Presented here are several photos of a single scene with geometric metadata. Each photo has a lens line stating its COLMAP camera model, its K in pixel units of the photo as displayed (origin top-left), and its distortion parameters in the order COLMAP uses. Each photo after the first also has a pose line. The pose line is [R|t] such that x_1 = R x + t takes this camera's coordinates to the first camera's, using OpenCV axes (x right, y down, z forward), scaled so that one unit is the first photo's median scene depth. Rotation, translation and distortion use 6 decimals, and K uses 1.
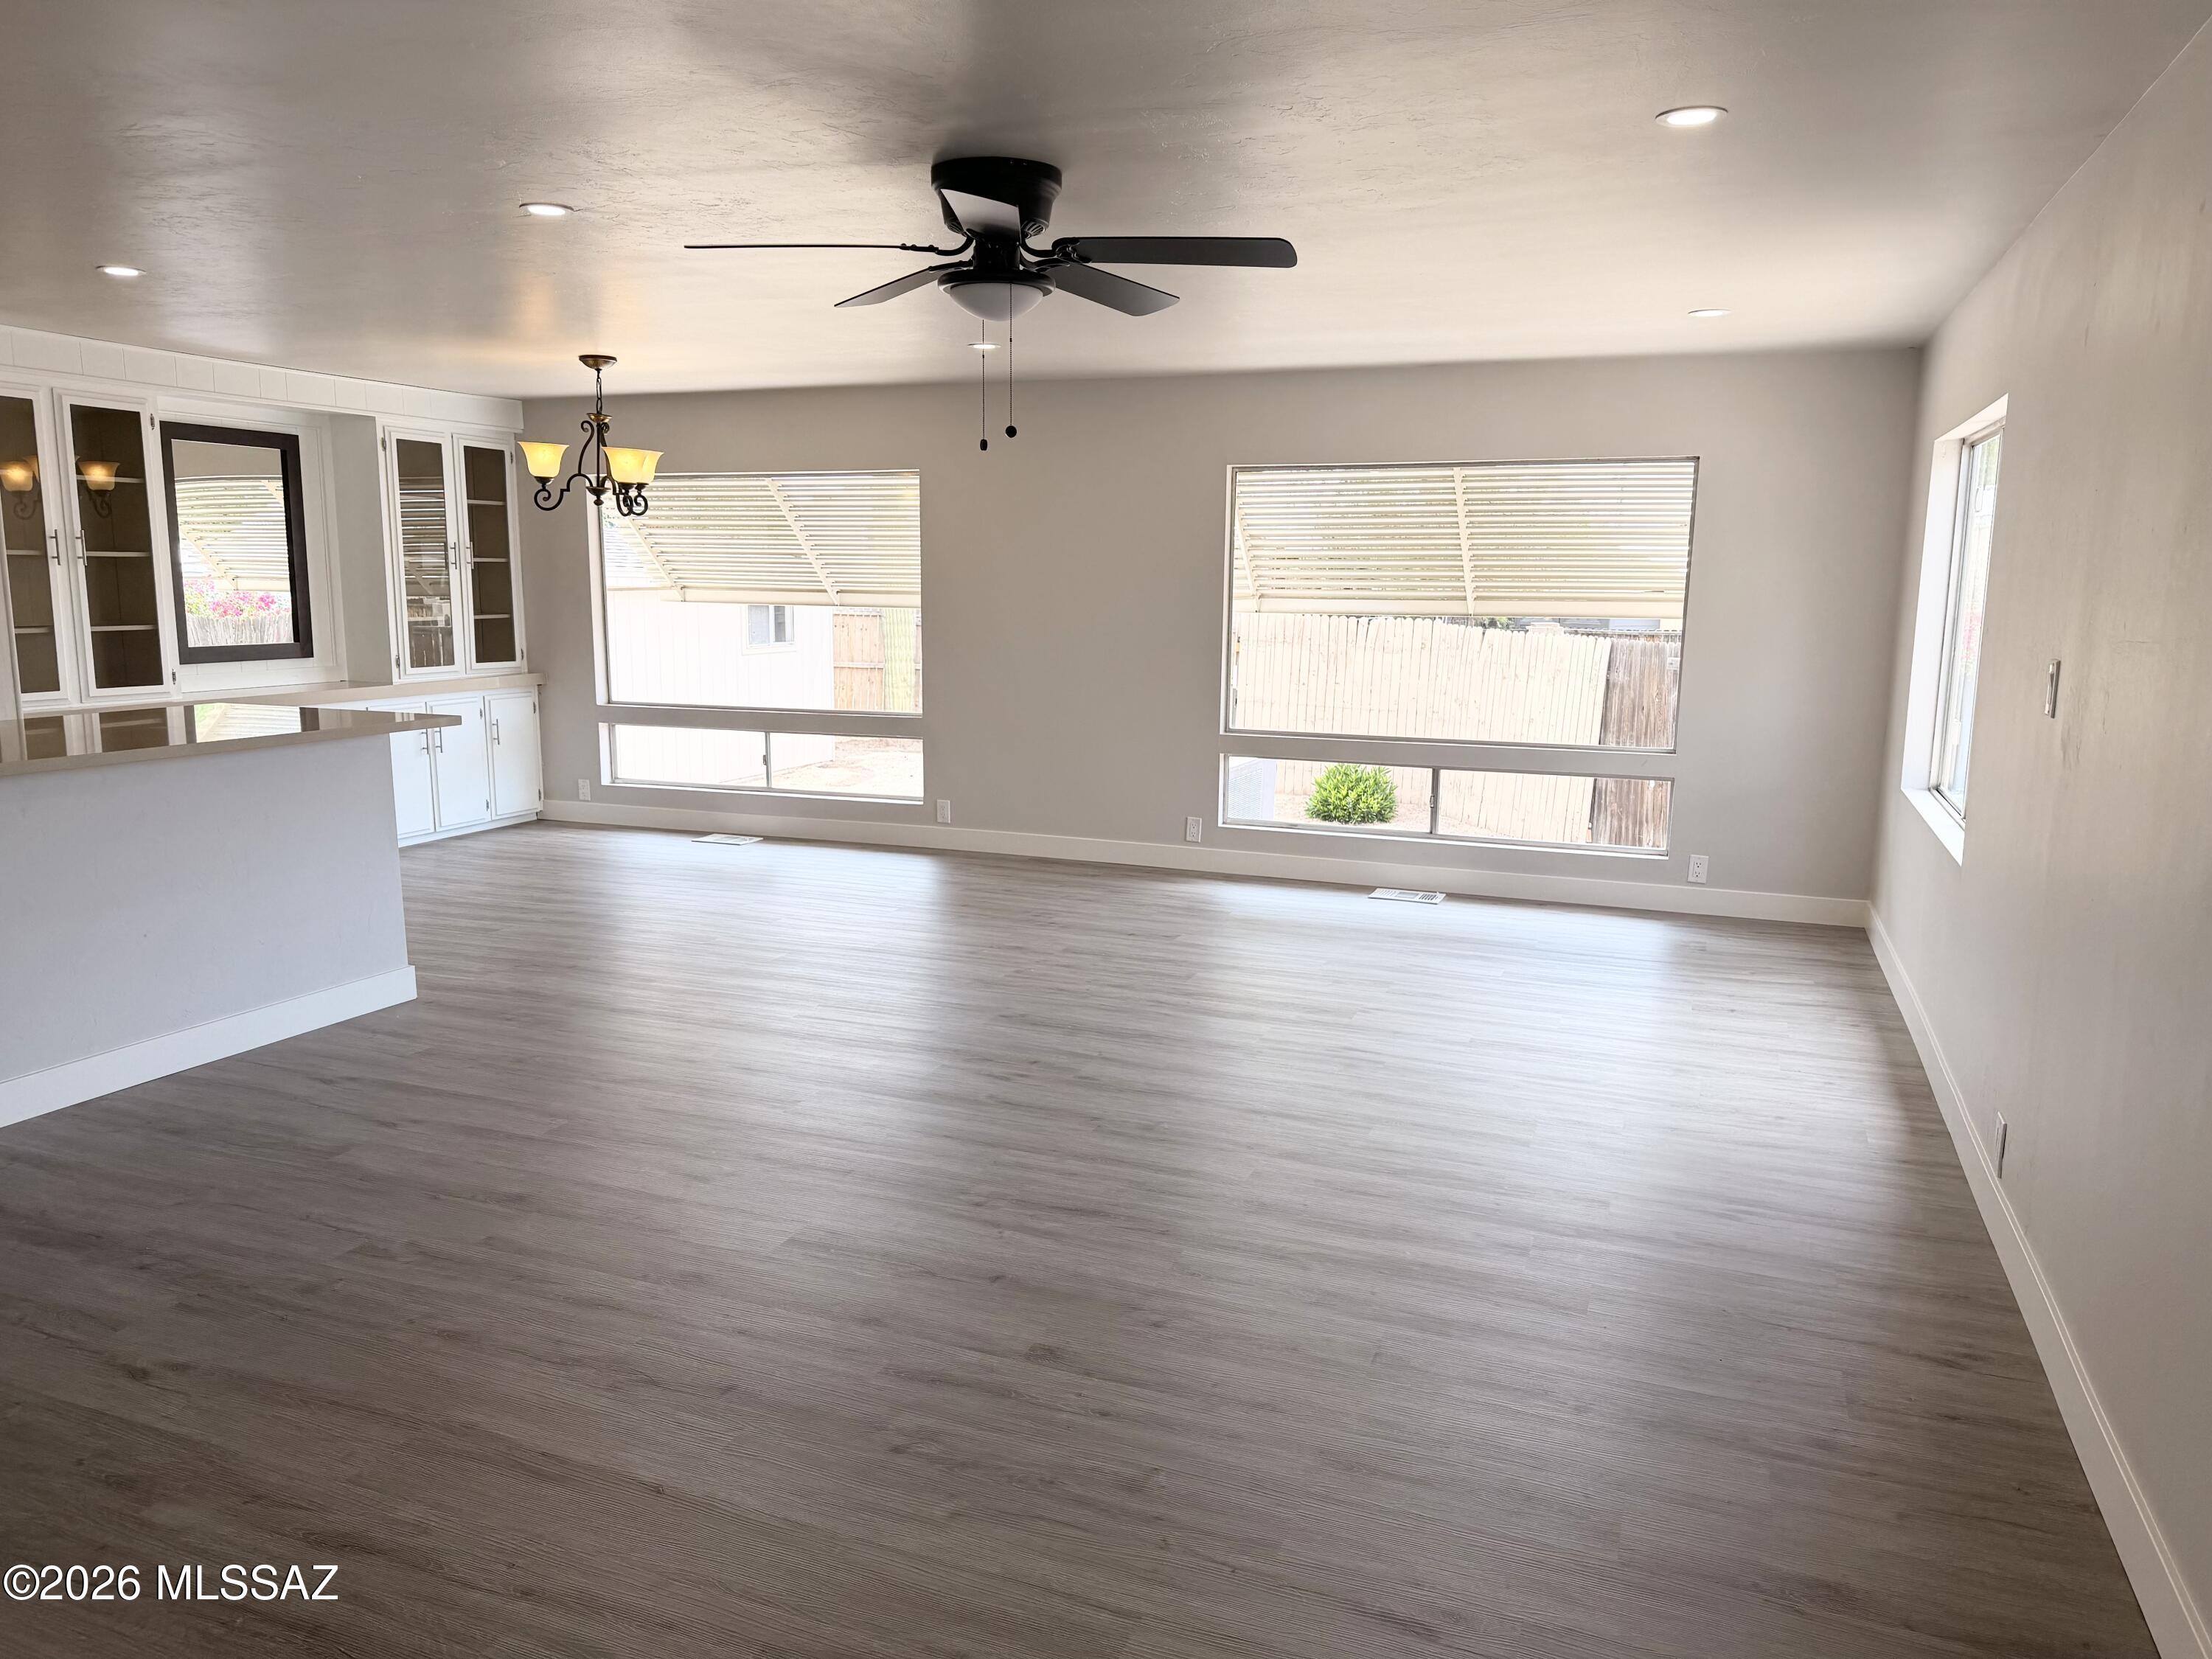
lens RADIAL K [[1557.3, 0, 1106.0], [0, 1557.3, 829.5], [0, 0, 1]] dist [0.128174, -0.191415]
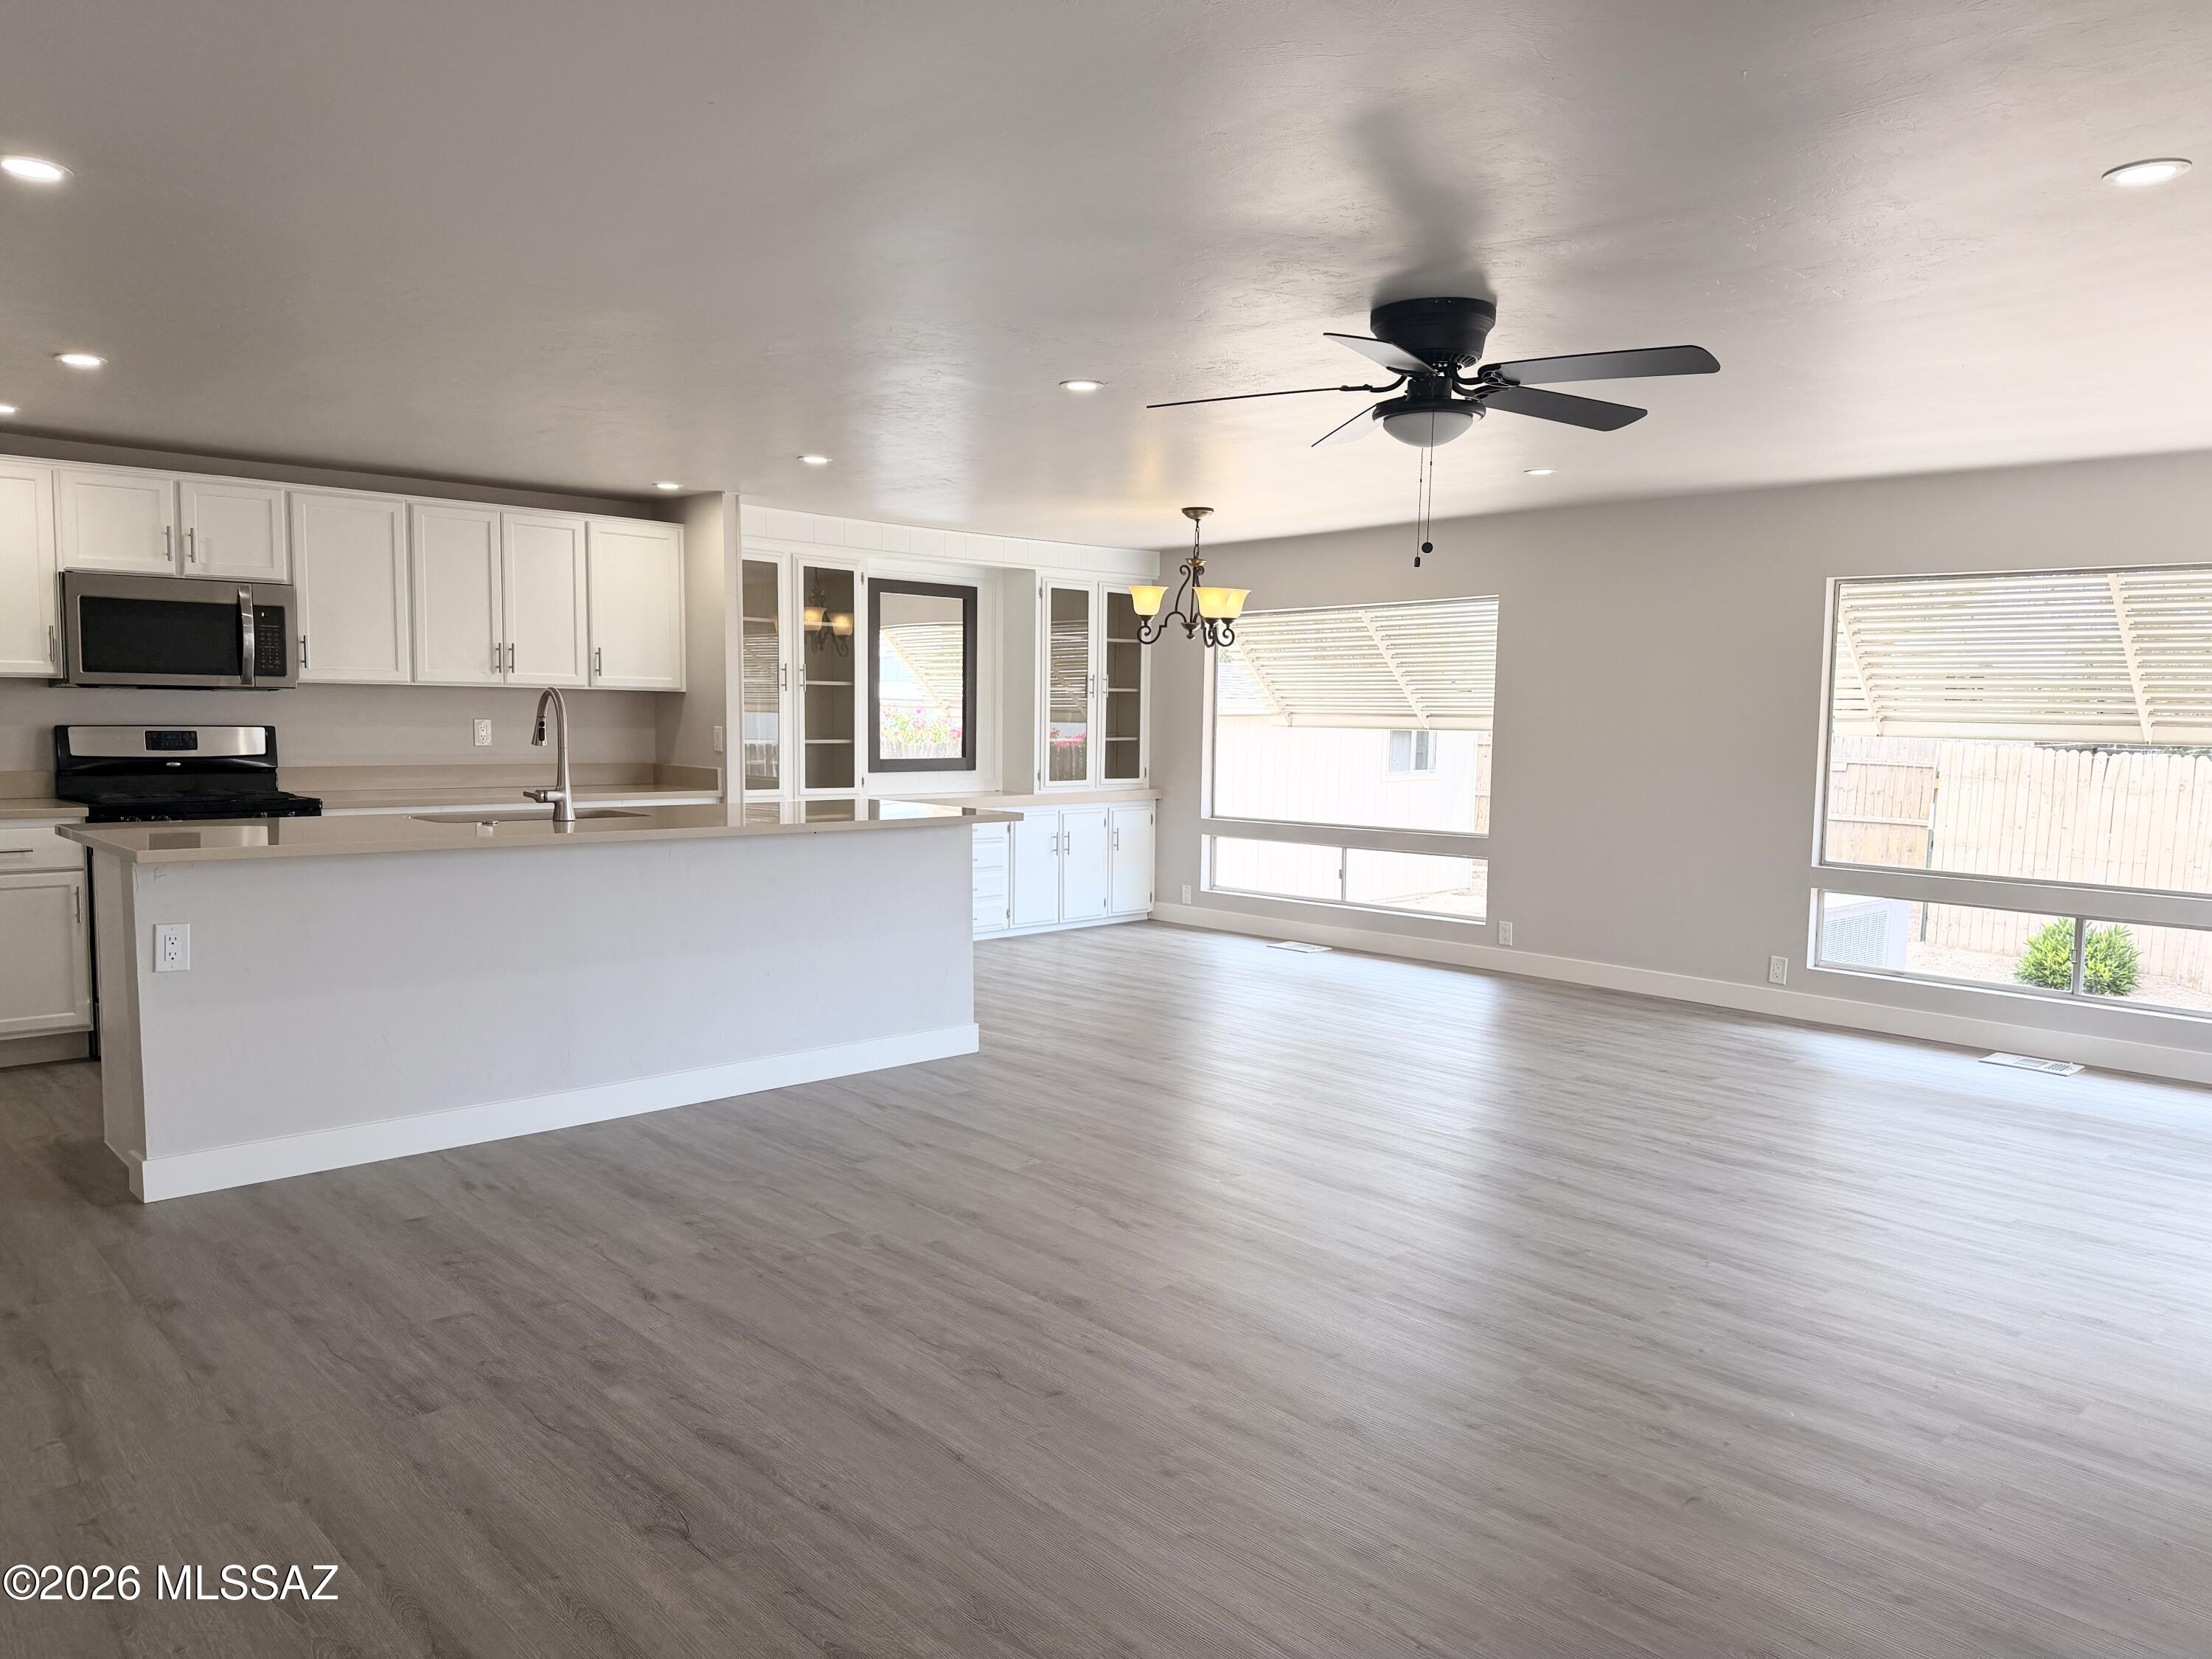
lens RADIAL K [[1557.3, 0, 1106.0], [0, 1557.3, 829.5], [0, 0, 1]] dist [0.128174, -0.191415]
pose [[0.903016, 0.035149, -0.428167, 0.104032], [-0.071826, 0.994971, -0.069806, 0.012138], [0.423560, 0.093789, 0.901000, -0.012860]]
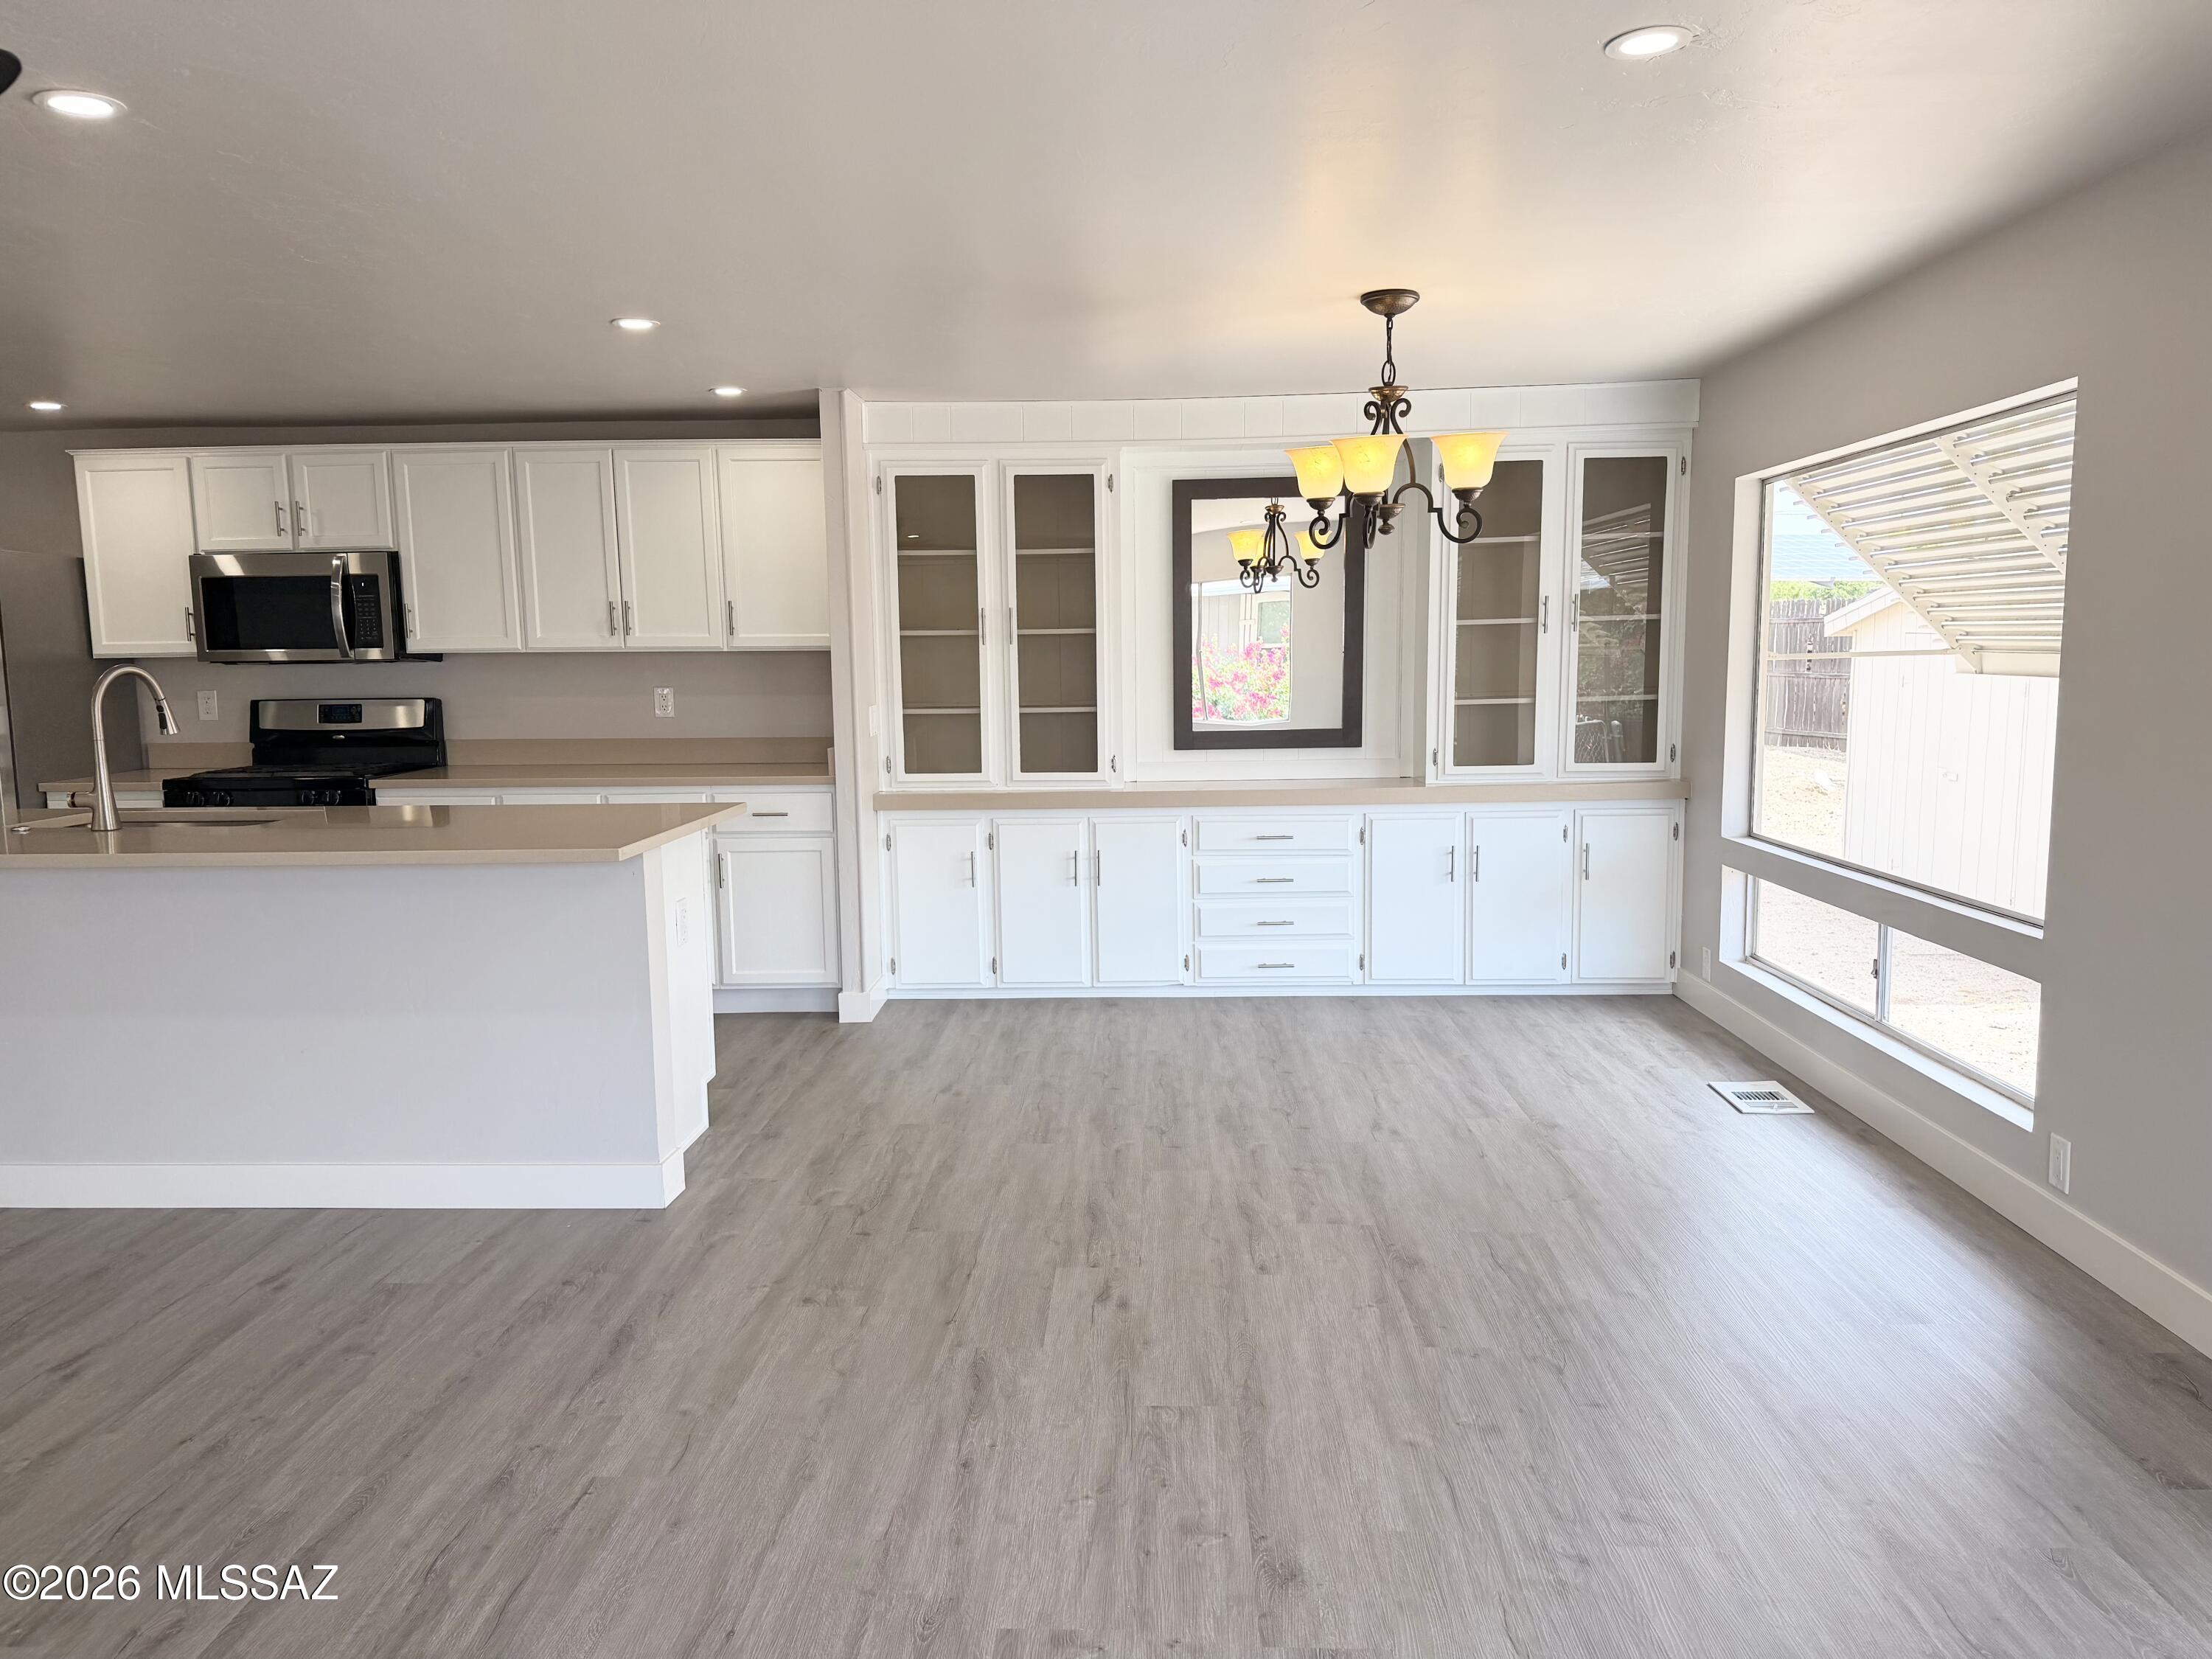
lens RADIAL K [[1557.3, 0, 1106.0], [0, 1557.3, 829.5], [0, 0, 1]] dist [0.128174, -0.191415]
pose [[0.324573, 0.098728, -0.940694, 0.244724], [-0.130206, 0.989733, 0.058949, -0.108103], [0.936856, 0.103351, 0.334095, 0.684511]]
